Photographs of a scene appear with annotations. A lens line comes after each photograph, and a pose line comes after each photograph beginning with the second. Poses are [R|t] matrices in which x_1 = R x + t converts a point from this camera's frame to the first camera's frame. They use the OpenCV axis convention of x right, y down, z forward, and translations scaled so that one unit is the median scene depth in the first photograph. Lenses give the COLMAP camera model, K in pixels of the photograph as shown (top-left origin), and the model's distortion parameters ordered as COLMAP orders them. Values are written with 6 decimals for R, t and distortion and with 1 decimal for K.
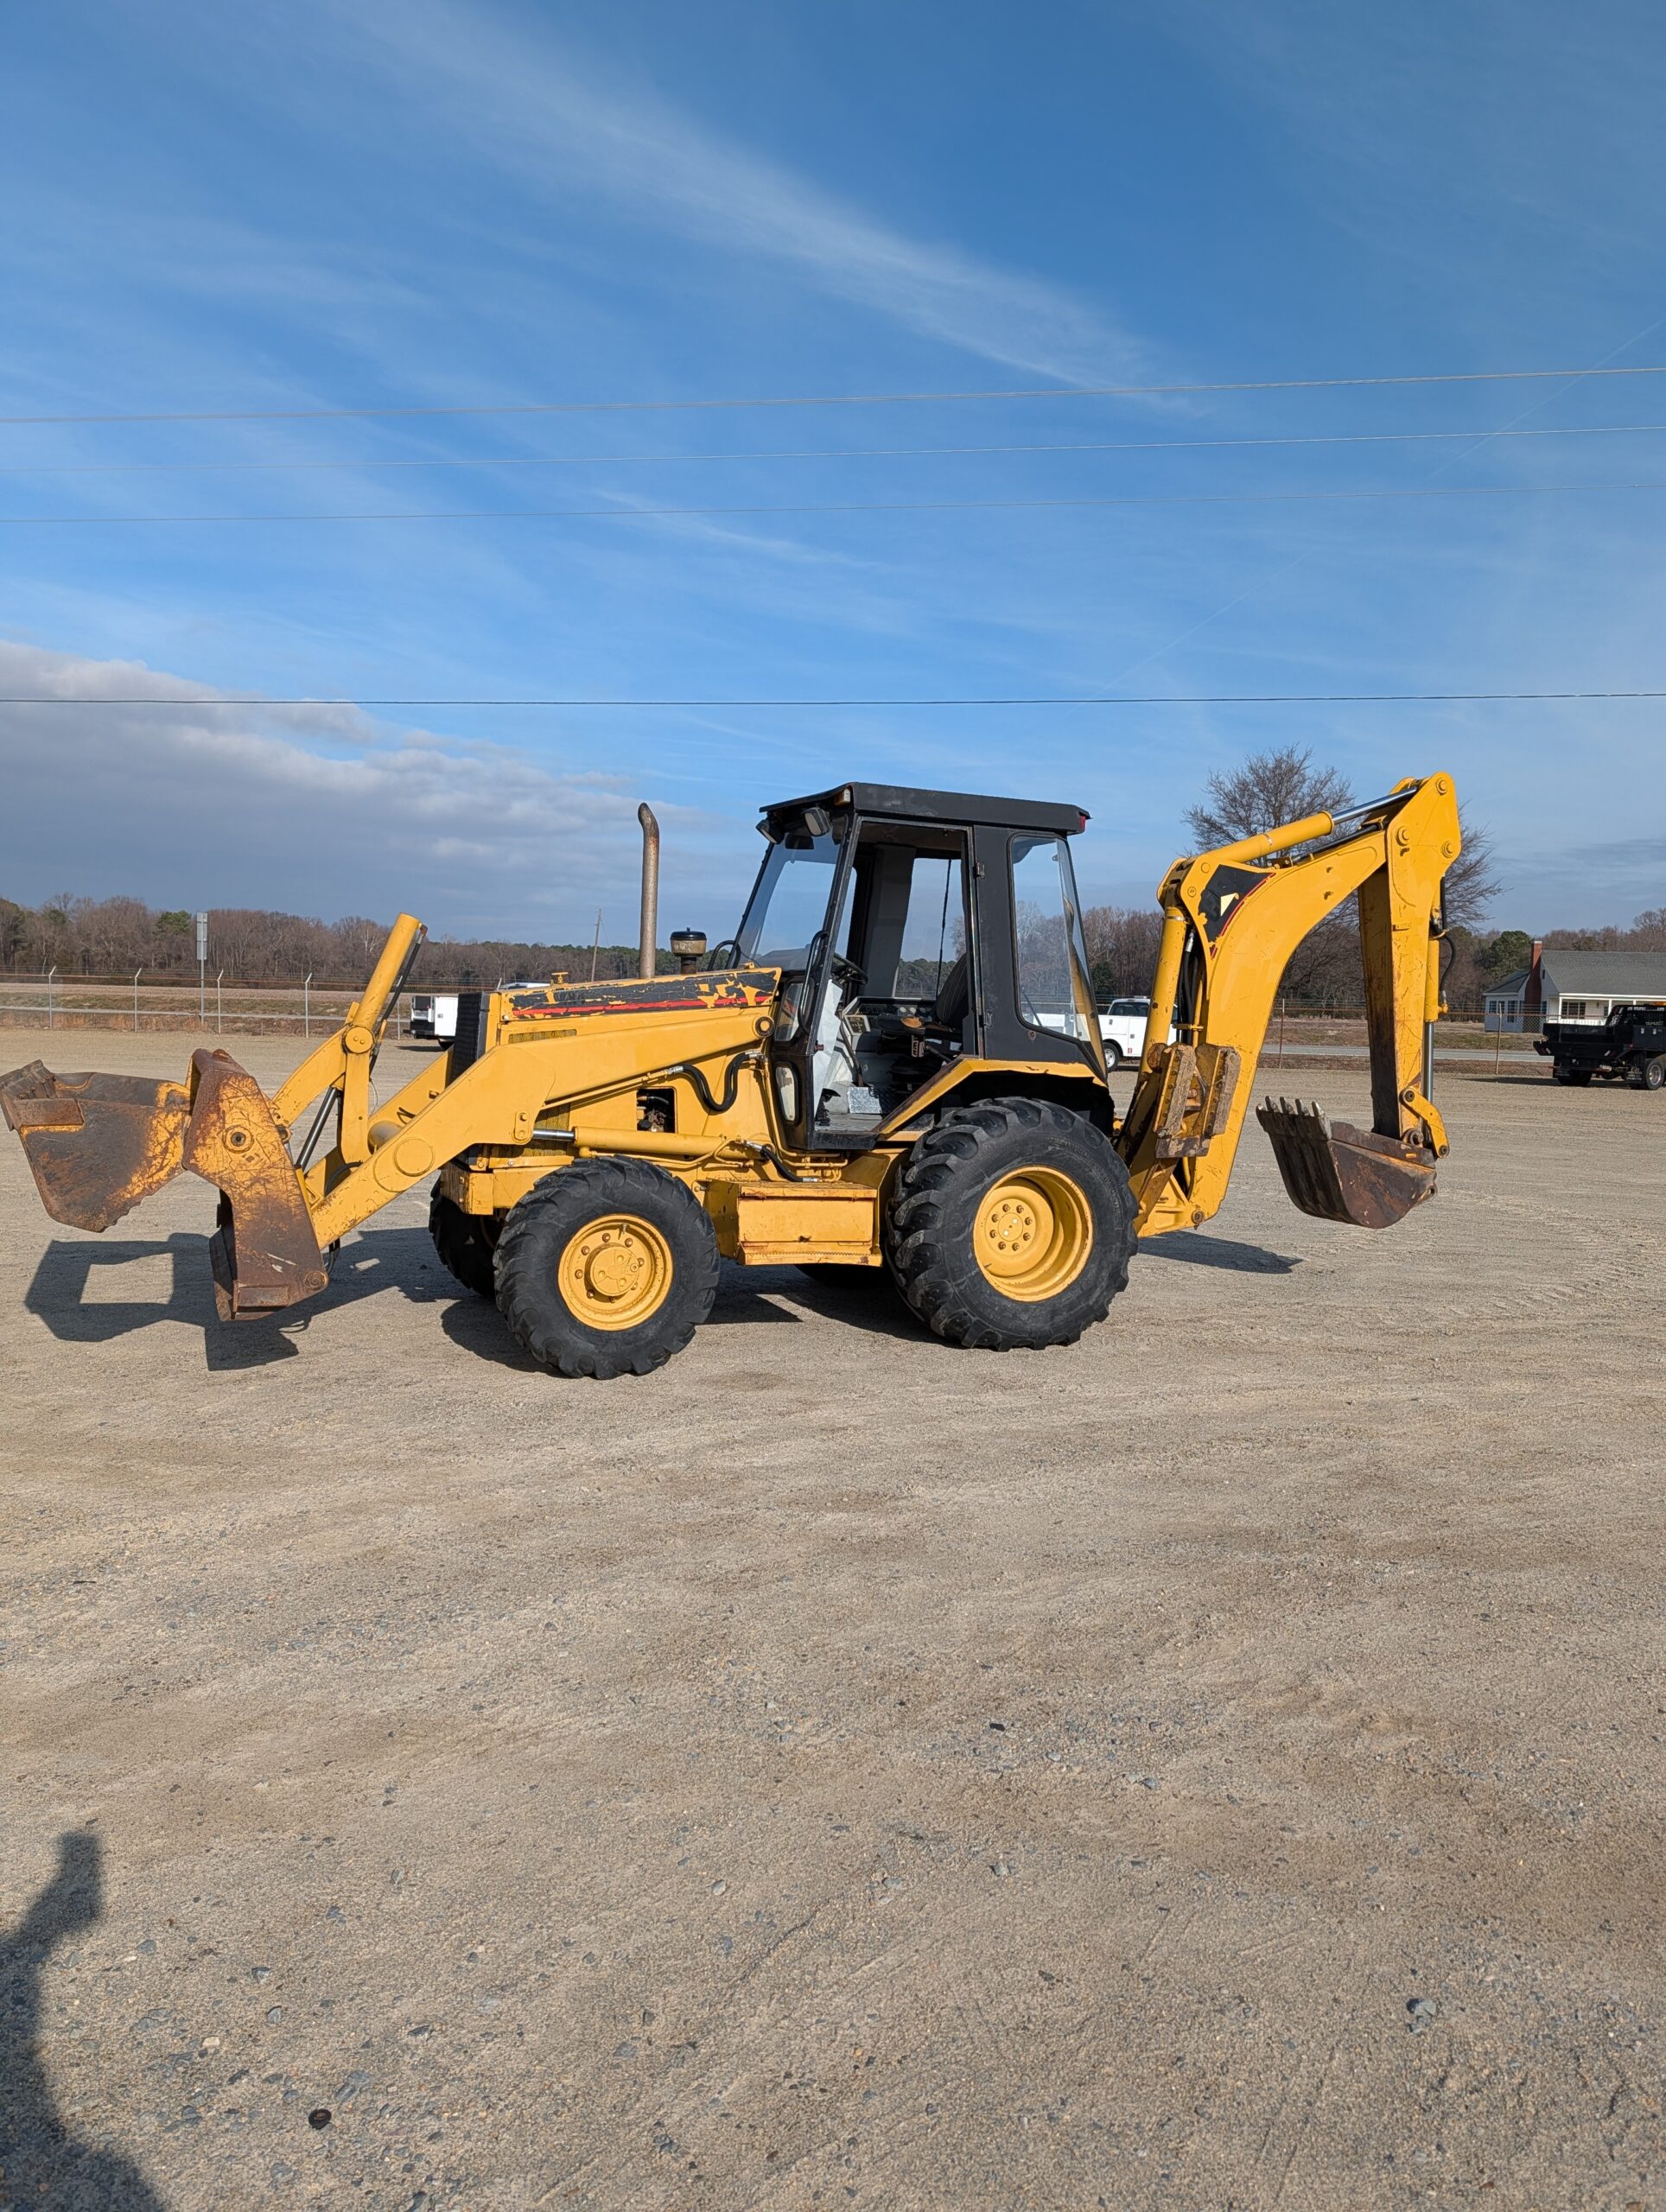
lens RADIAL K [[1537.0, 0, 834.6], [0, 1537.0, 1154.5], [0, 0, 1]] dist [0.032774, -0.002344]
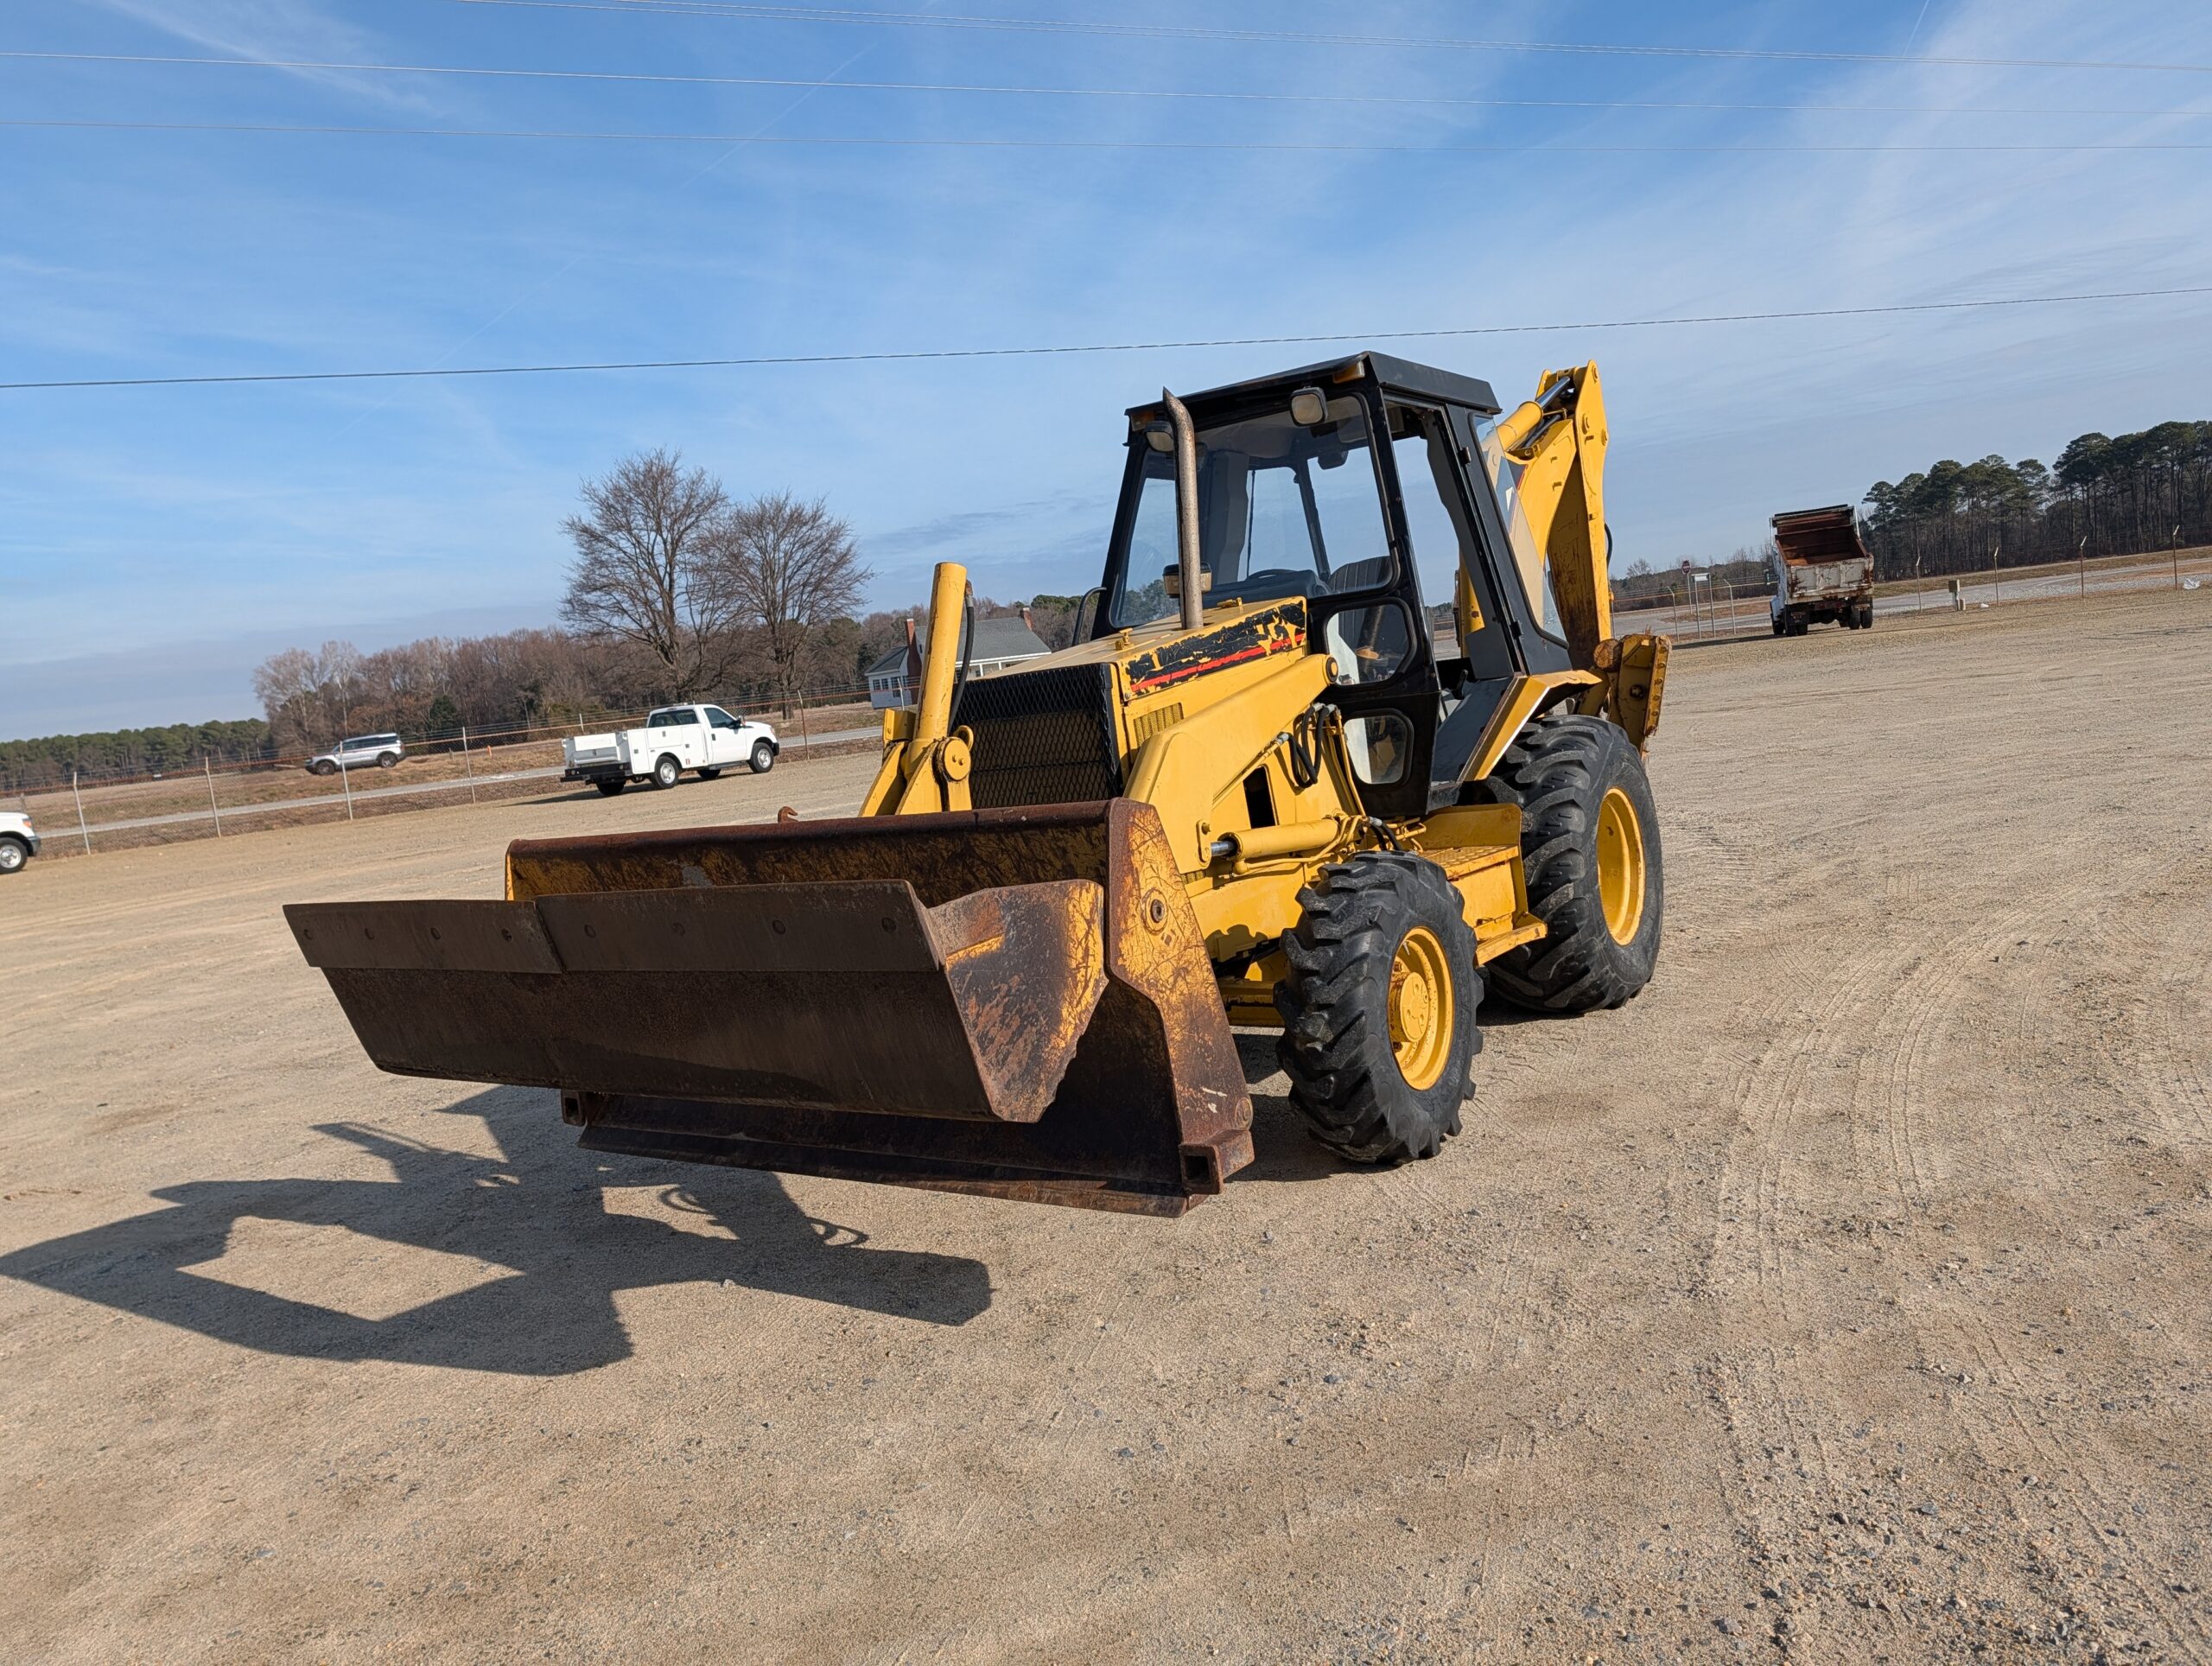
lens RADIAL K [[1552.3, 0, 1070.8], [0, 1552.3, 845.1], [0, 0, 1]] dist [0.064060, -0.063550]
pose [[0.846835, -0.184623, 0.498783, -0.561492], [0.191747, 0.980729, 0.037465, -0.050749], [-0.496088, 0.063913, 0.865916, 0.387982]]
